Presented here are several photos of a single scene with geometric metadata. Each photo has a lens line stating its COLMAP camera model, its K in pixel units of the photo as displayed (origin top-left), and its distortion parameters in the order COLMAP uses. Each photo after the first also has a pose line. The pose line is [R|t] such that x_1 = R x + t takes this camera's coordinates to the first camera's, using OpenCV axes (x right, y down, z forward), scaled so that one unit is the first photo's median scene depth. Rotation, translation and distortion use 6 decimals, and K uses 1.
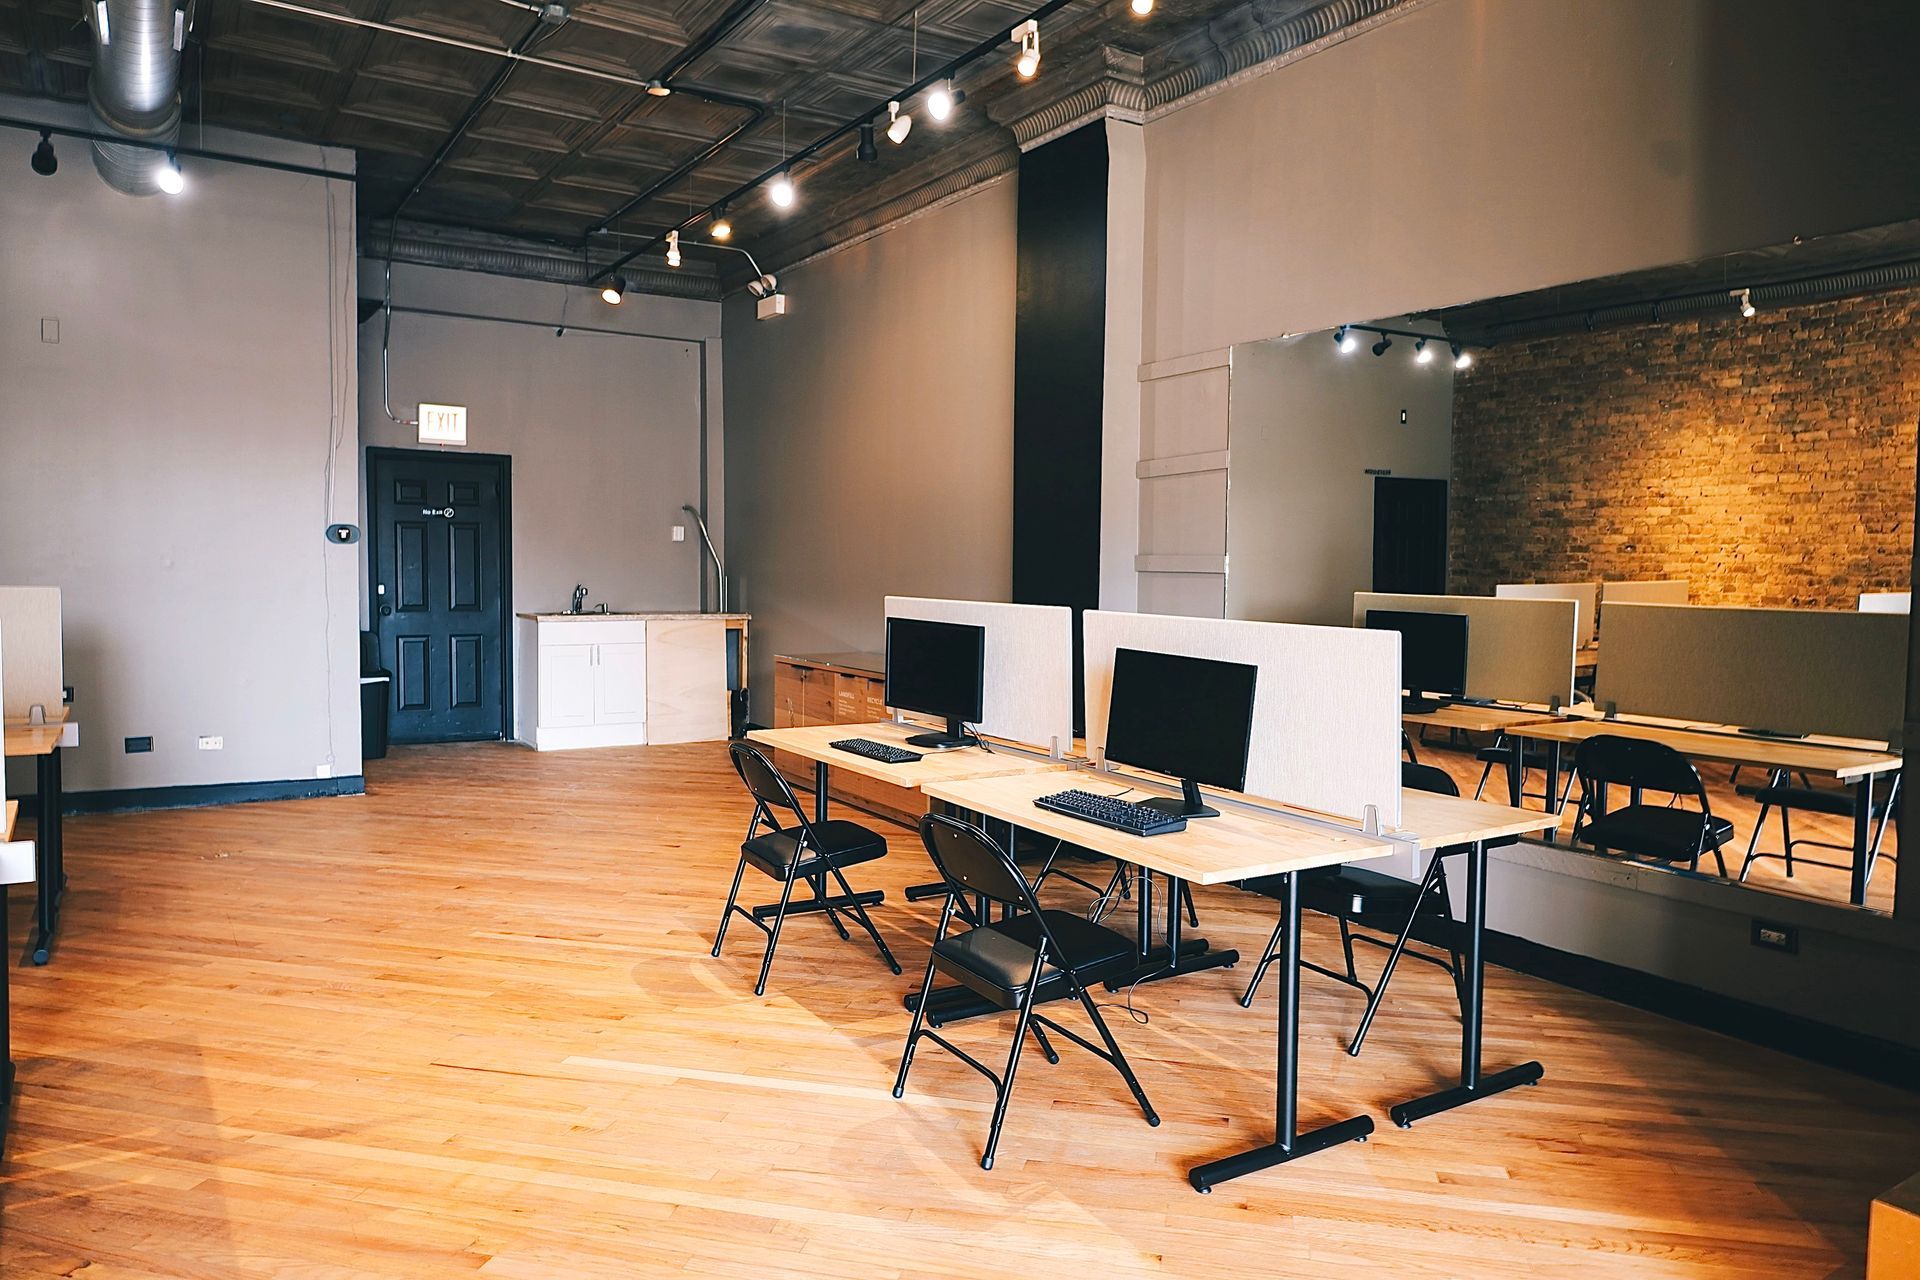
lens RADIAL K [[1301.6, 0, 964.9], [0, 1301.6, 630.9], [0, 0, 1]] dist [-0.018069, 0.002451]
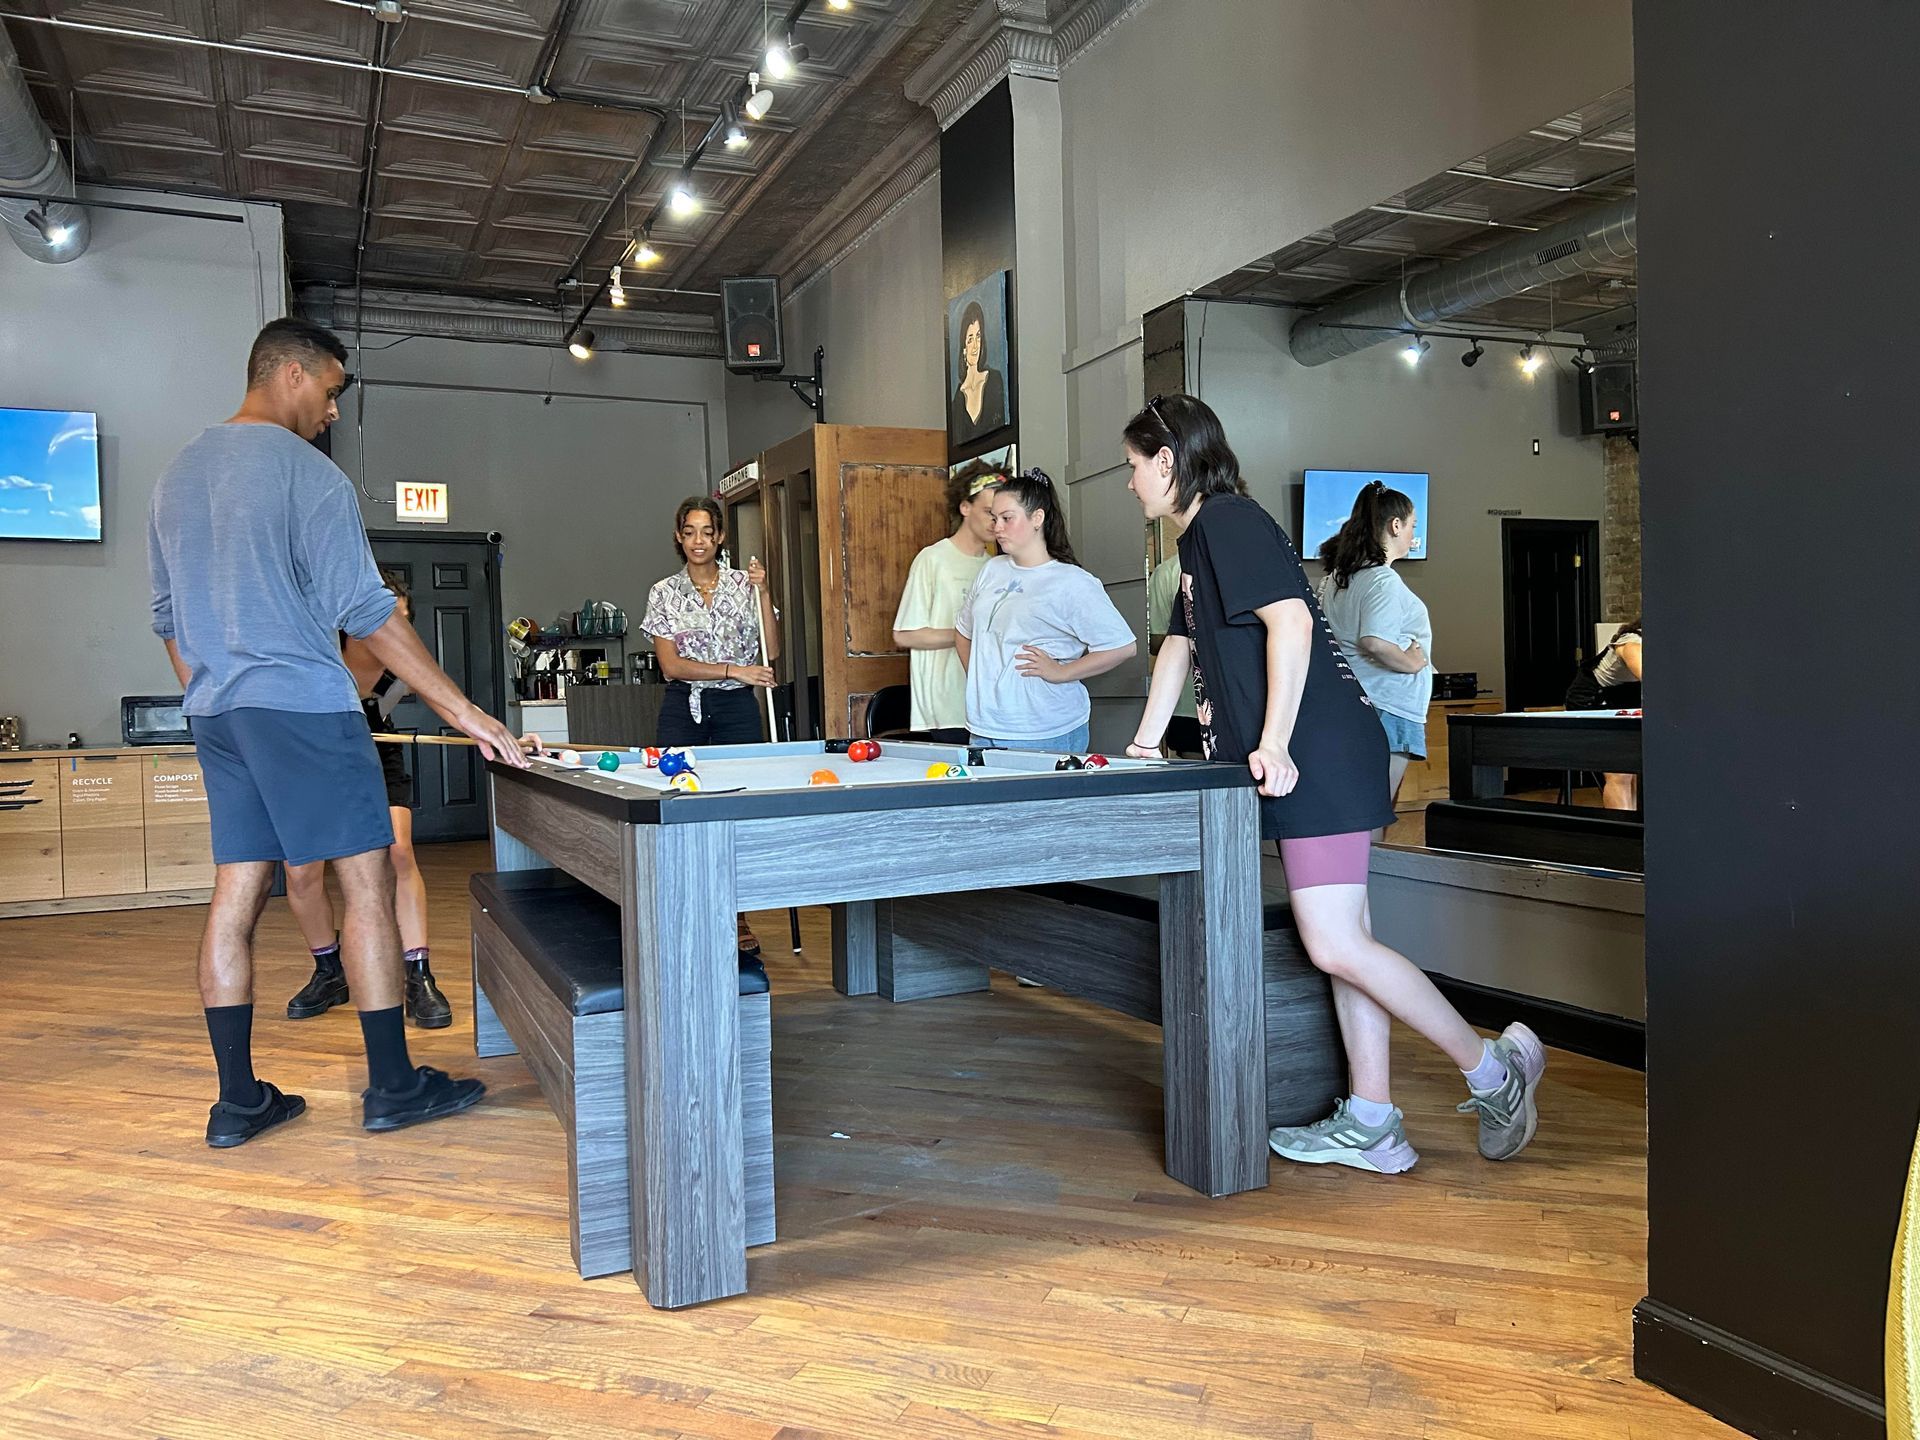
lens RADIAL K [[1437.4, 0, 959.2], [0, 1437.4, 725.6], [0, 0, 1]] dist [0.005860, -0.011296]
pose [[0.990435, -0.036259, -0.133133, 0.158207], [0.033020, 0.999104, -0.026457, 0.058739], [0.133973, 0.021807, 0.990745, 0.031896]]
